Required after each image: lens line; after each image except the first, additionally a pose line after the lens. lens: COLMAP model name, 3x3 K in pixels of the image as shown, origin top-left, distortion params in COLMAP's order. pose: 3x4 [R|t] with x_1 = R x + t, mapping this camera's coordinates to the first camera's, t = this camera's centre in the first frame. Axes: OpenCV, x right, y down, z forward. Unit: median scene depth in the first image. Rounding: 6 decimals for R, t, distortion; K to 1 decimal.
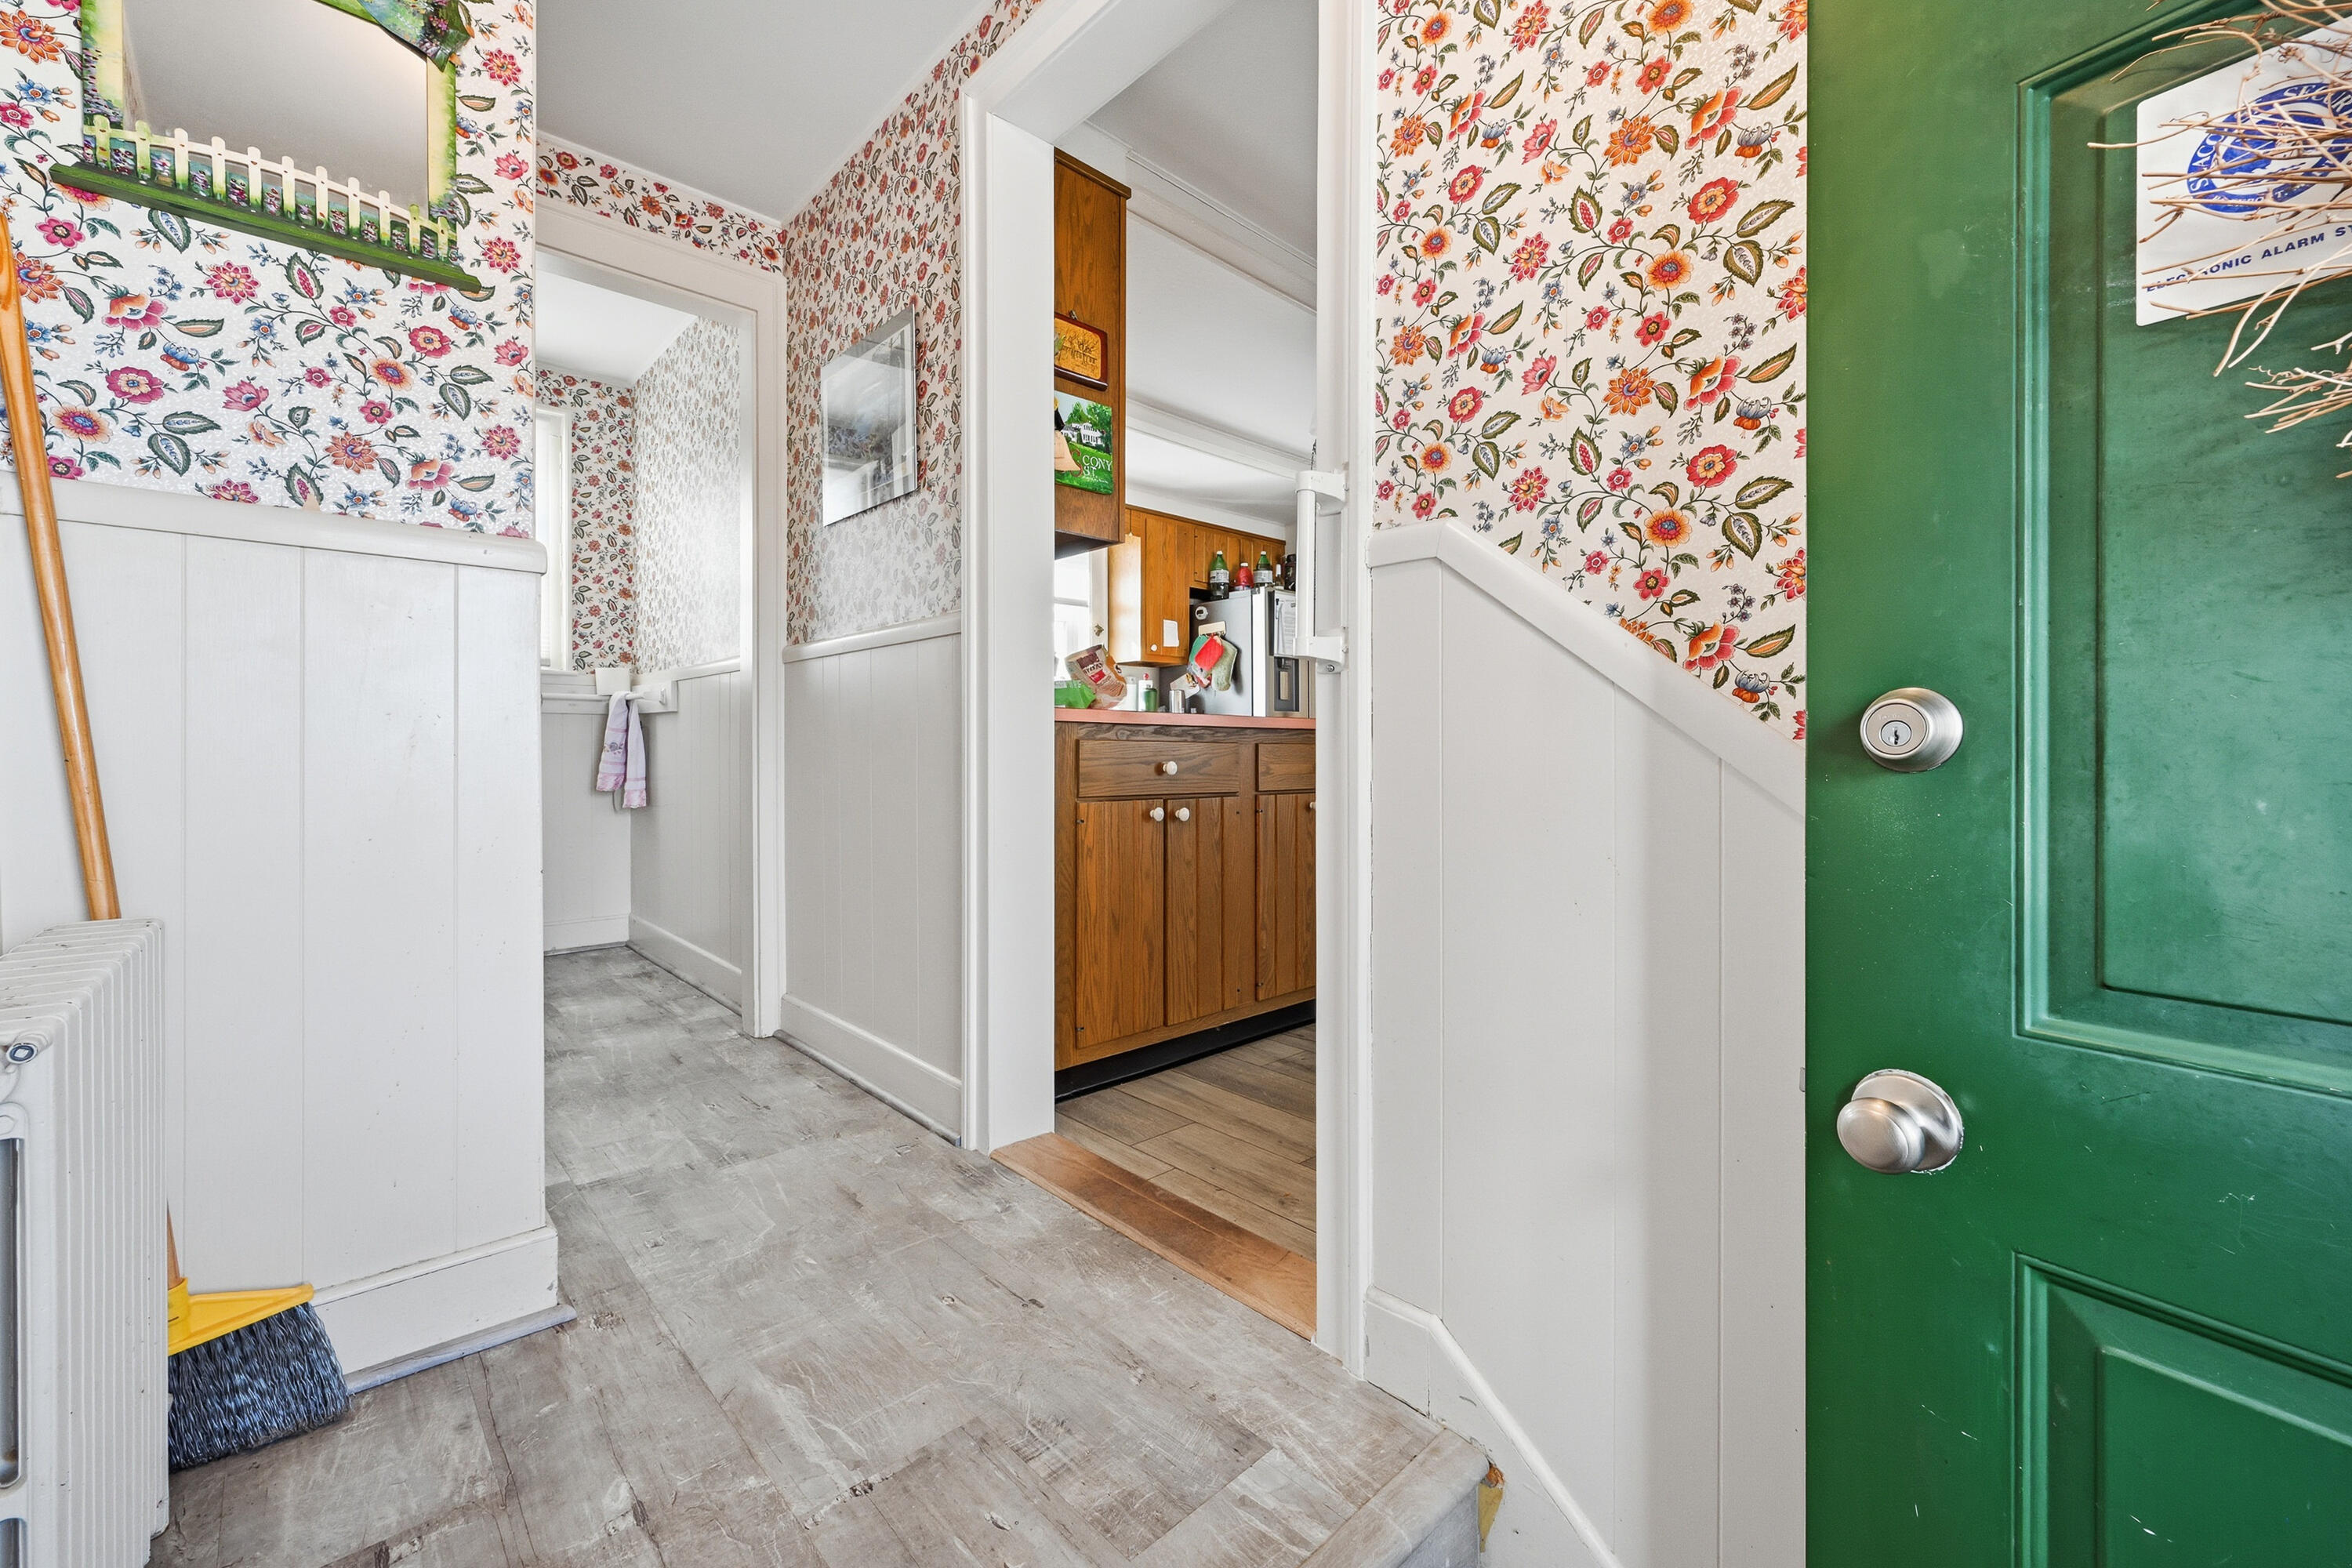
lens RADIAL K [[942.9, 0, 1171.0], [0, 942.9, 763.4], [0, 0, 1]] dist [0.000471, -0.000613]
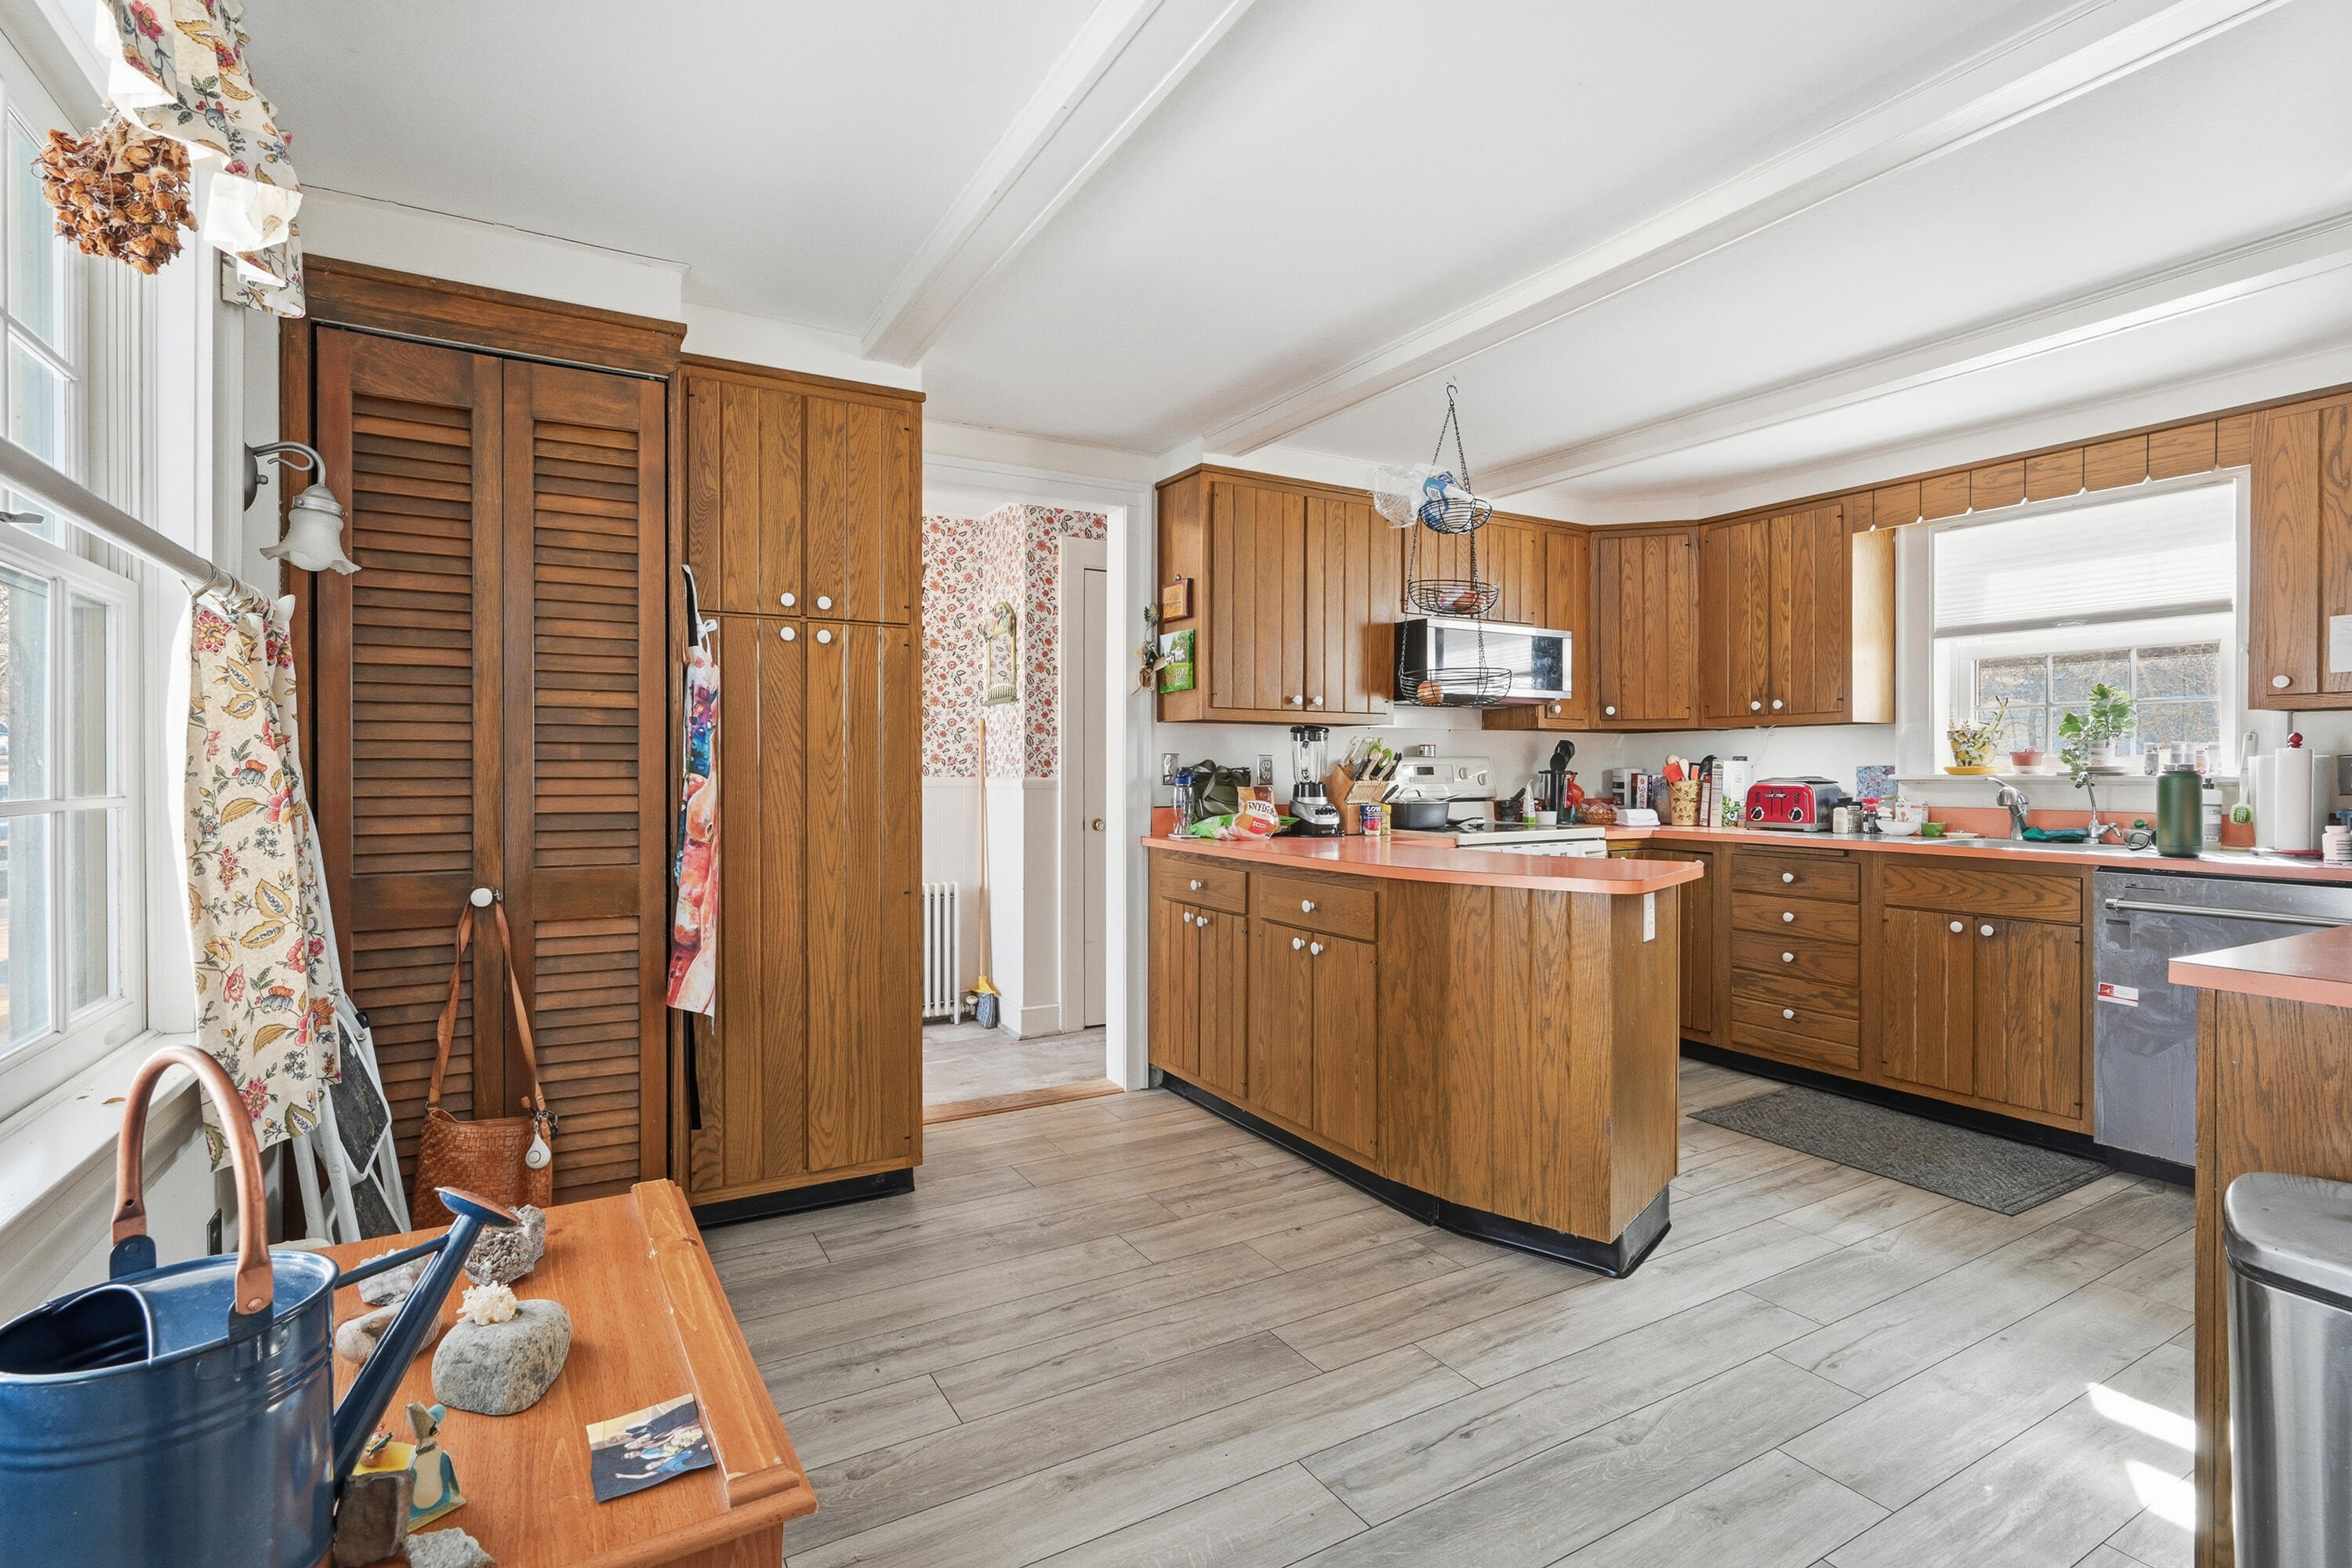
lens RADIAL K [[1058.4, 0, 1160.8], [0, 1058.4, 776.1], [0, 0, 1]] dist [-0.014936, 0.005958]
pose [[-0.238982, 0.002100, -0.971022, 0.635654], [-0.015806, 0.999857, 0.006053, -0.067519], [0.970895, 0.016795, -0.238914, 0.564507]]
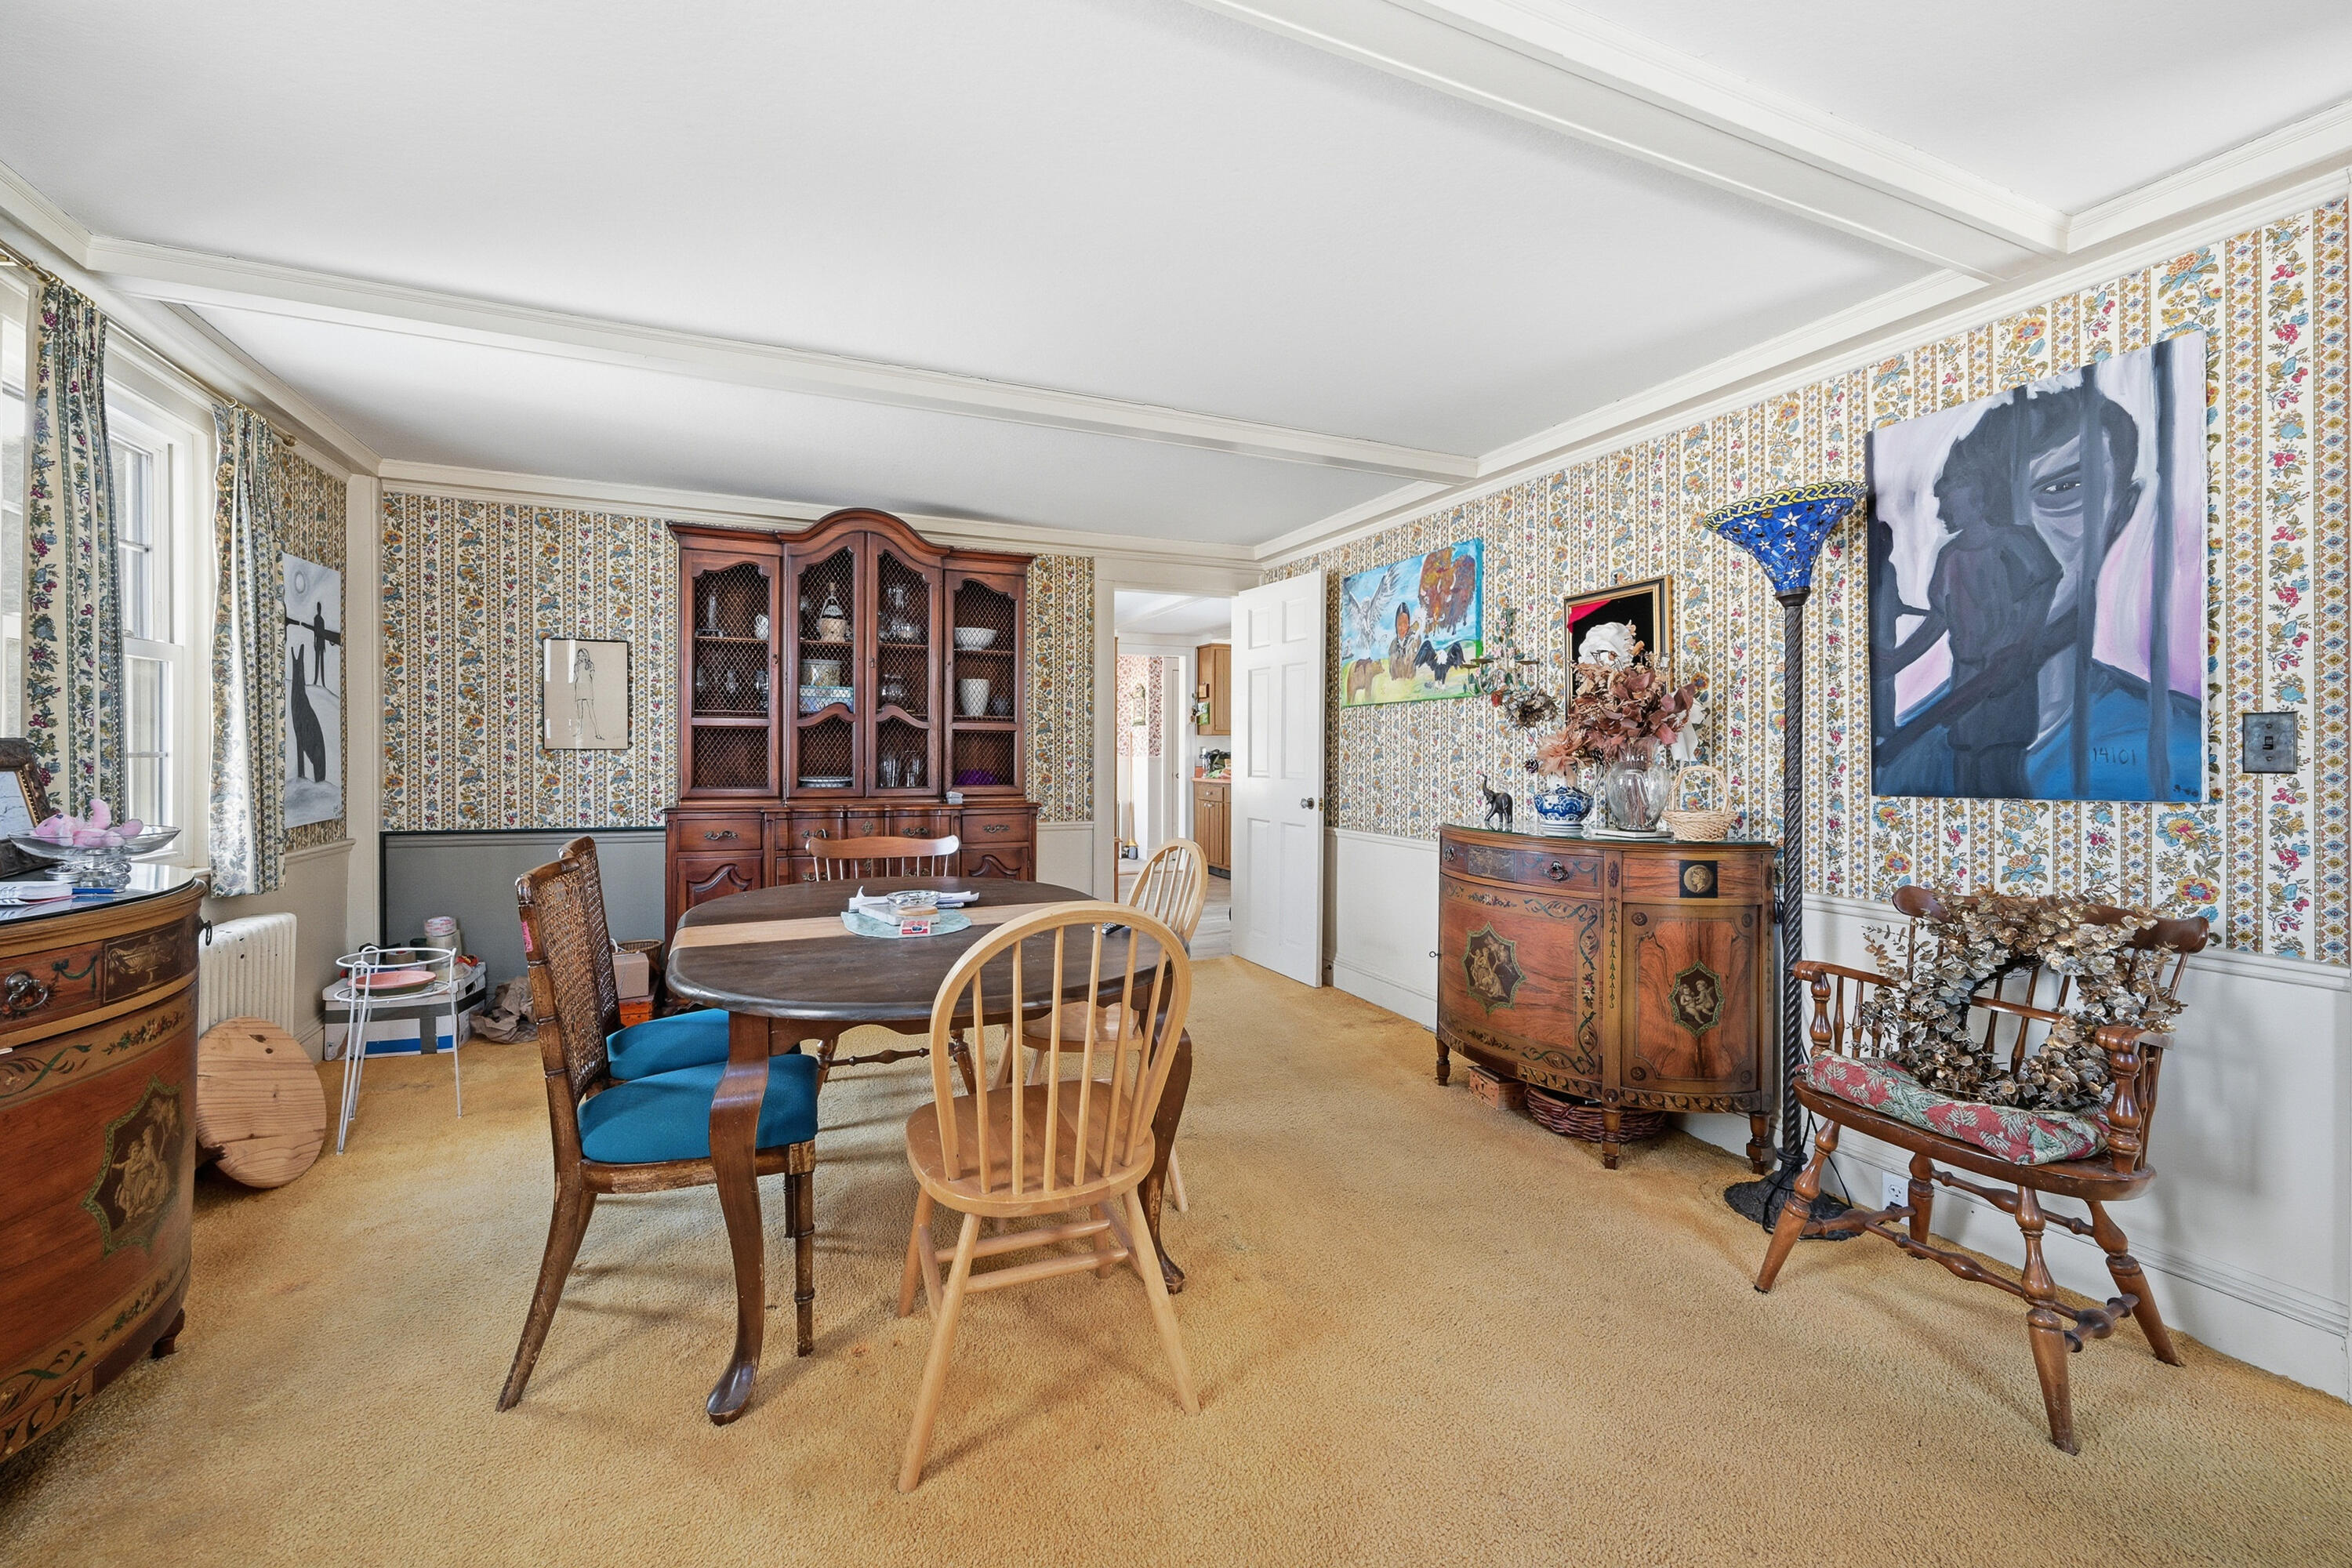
lens RADIAL K [[942.9, 0, 1175.2], [0, 942.9, 765.3], [0, 0, 1]] dist [0.000471, -0.000613]
pose [[-0.333895, 0.004137, -0.942601, 1.587791], [-0.015053, 0.999839, 0.009721, -0.060575], [0.942490, 0.017435, -0.333779, 0.932398]]
